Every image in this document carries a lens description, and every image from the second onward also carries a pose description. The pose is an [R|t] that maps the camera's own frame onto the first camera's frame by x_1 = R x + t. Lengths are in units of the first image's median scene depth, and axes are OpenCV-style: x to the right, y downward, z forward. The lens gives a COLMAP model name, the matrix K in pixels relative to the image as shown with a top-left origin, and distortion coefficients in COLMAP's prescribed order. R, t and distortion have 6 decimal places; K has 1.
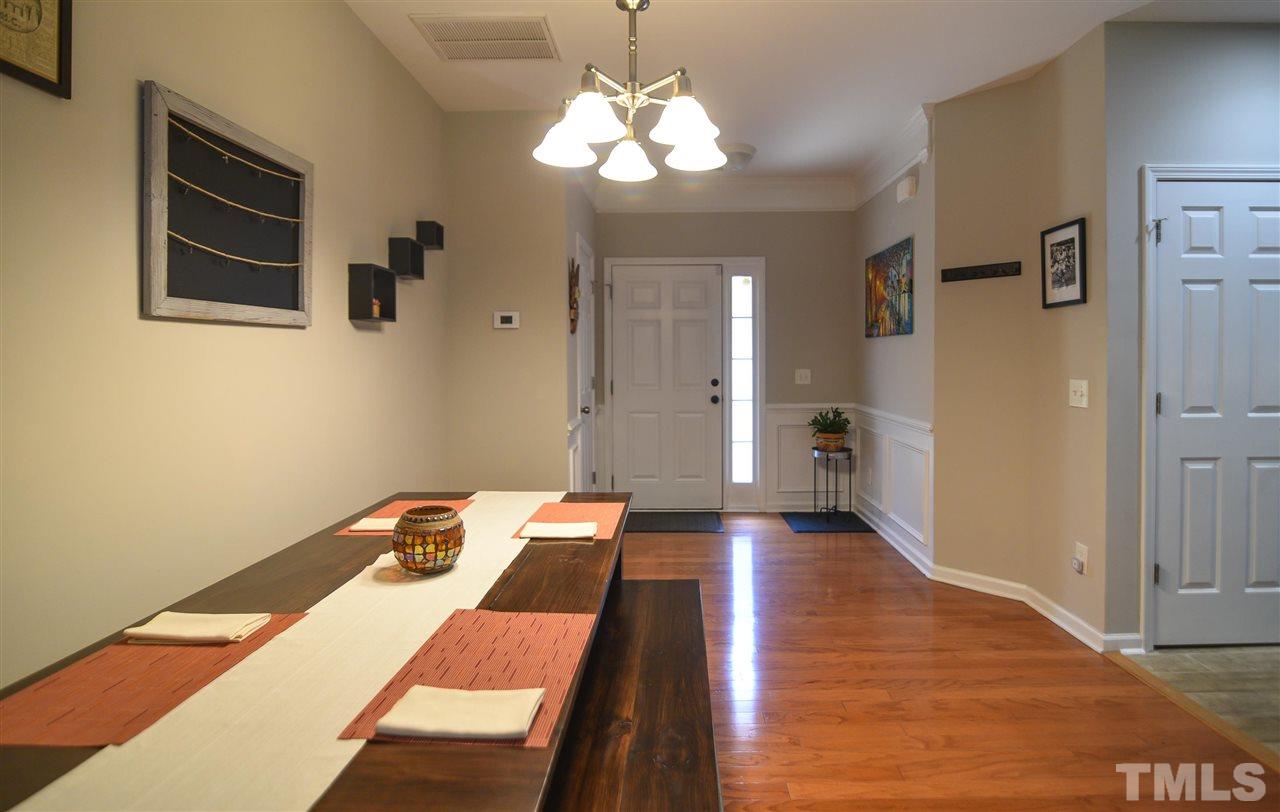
lens RADIAL K [[627.9, 0, 669.7], [0, 627.9, 363.0], [0, 0, 1]] dist [-0.018920, 0.001842]
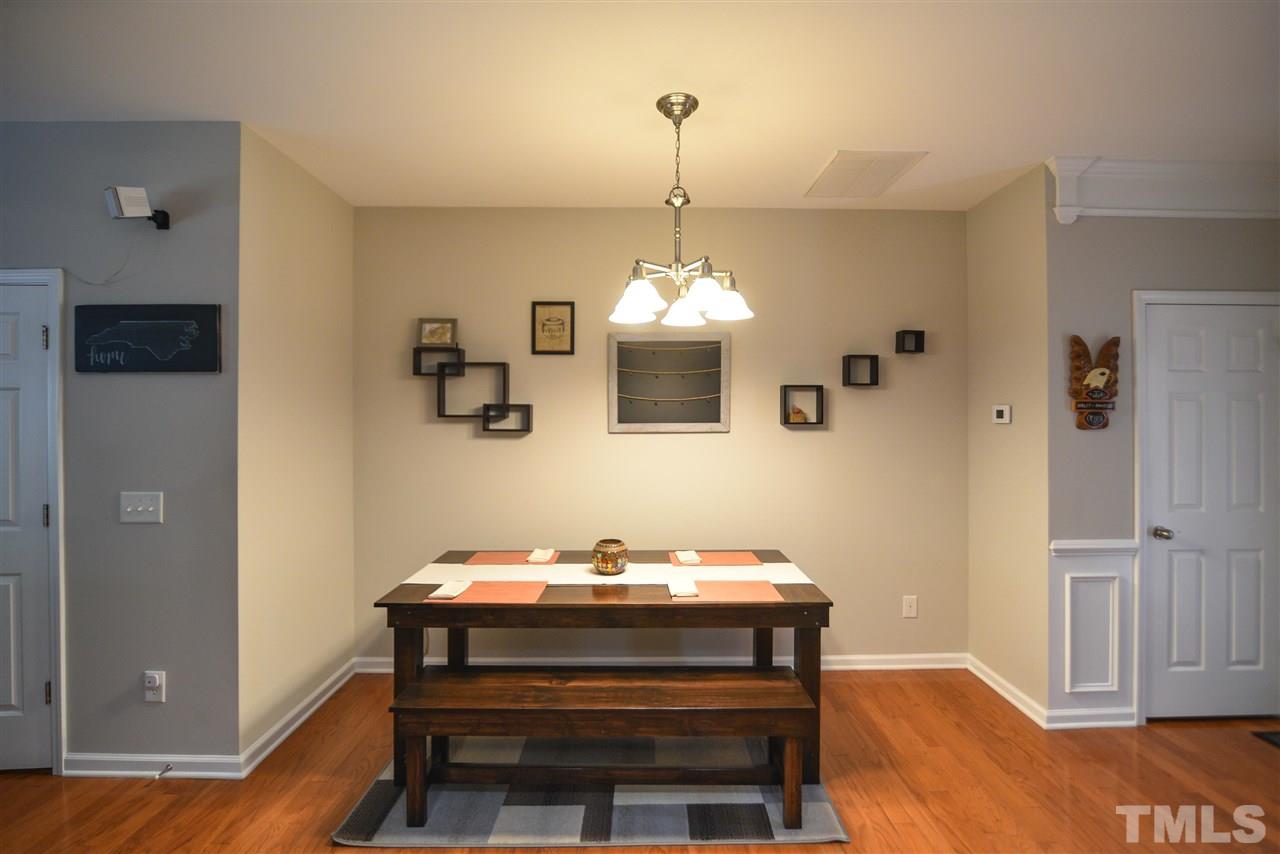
lens RADIAL K [[607.7, 0, 649.5], [0, 607.7, 418.4], [0, 0, 1]] dist [-0.018594, -0.000734]
pose [[-0.005430, -0.011483, -0.999919, 1.242523], [-0.016439, 0.999800, -0.011393, -0.089301], [0.999850, 0.016376, -0.005618, 0.992886]]
